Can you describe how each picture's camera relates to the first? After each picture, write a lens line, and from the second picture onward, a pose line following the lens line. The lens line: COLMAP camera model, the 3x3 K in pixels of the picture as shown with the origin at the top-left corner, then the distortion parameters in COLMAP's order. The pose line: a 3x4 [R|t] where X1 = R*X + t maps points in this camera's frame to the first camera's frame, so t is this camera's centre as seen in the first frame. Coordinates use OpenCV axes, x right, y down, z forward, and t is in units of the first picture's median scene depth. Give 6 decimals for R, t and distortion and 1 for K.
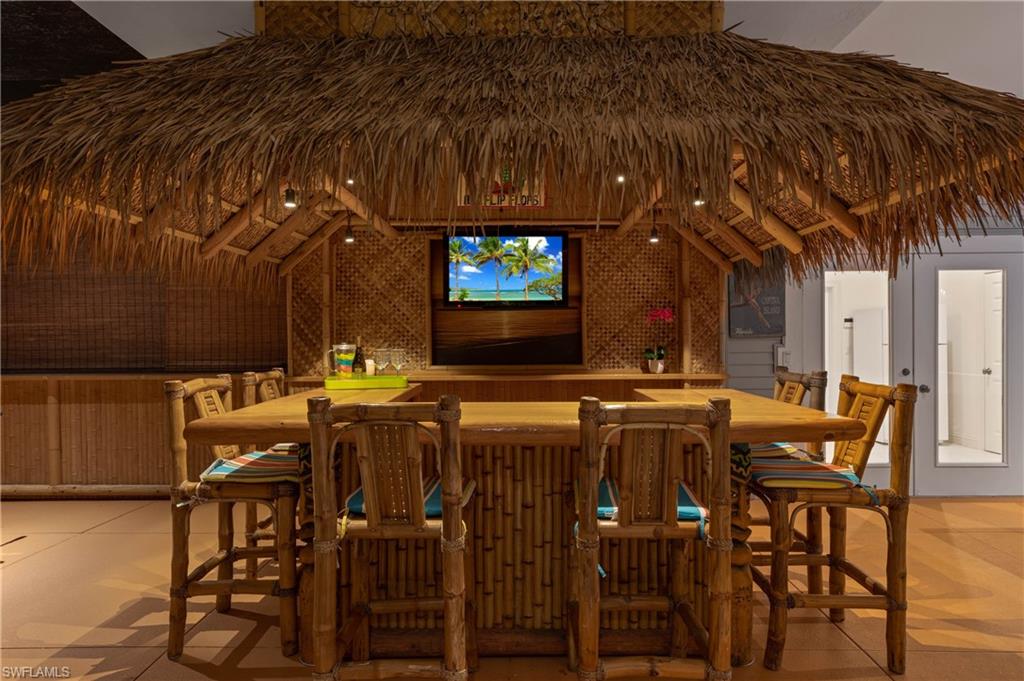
lens RADIAL K [[610.5, 0, 511.4], [0, 610.5, 339.6], [0, 0, 1]] dist [0.001920, 0.000218]
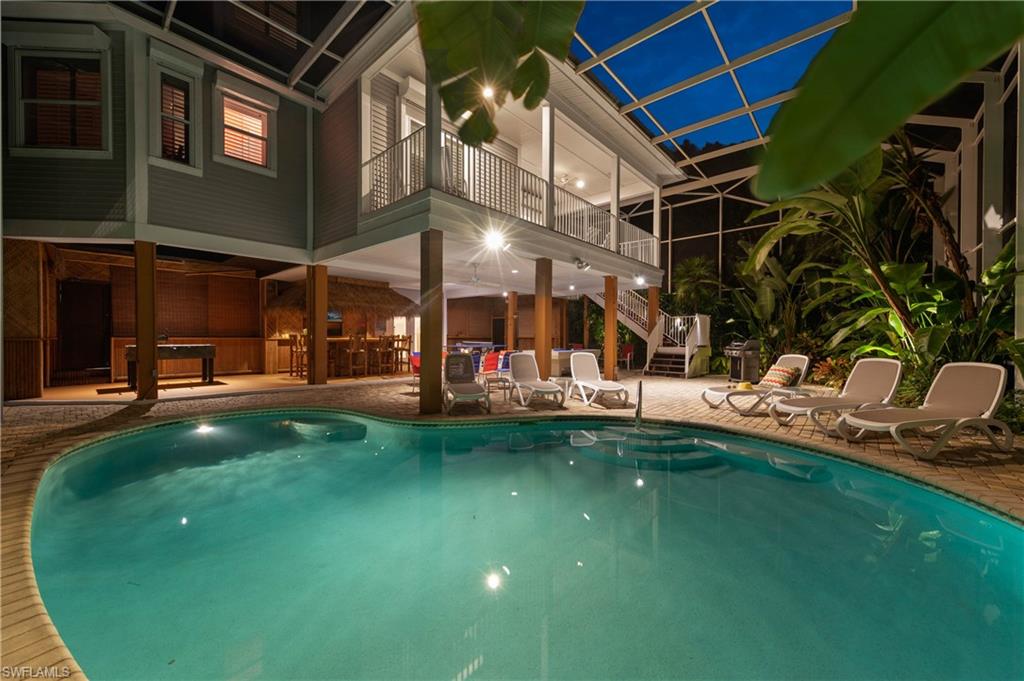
lens RADIAL K [[384.3, 0, 510.5], [0, 384.3, 340.8], [0, 0, 1]] dist [-0.000035, 0.000000]
pose [[0.650683, 0.000802, 0.759349, -1.439963], [-0.002589, 0.999996, 0.001163, 0.086411], [-0.759345, -0.002722, 0.650683, -2.039611]]
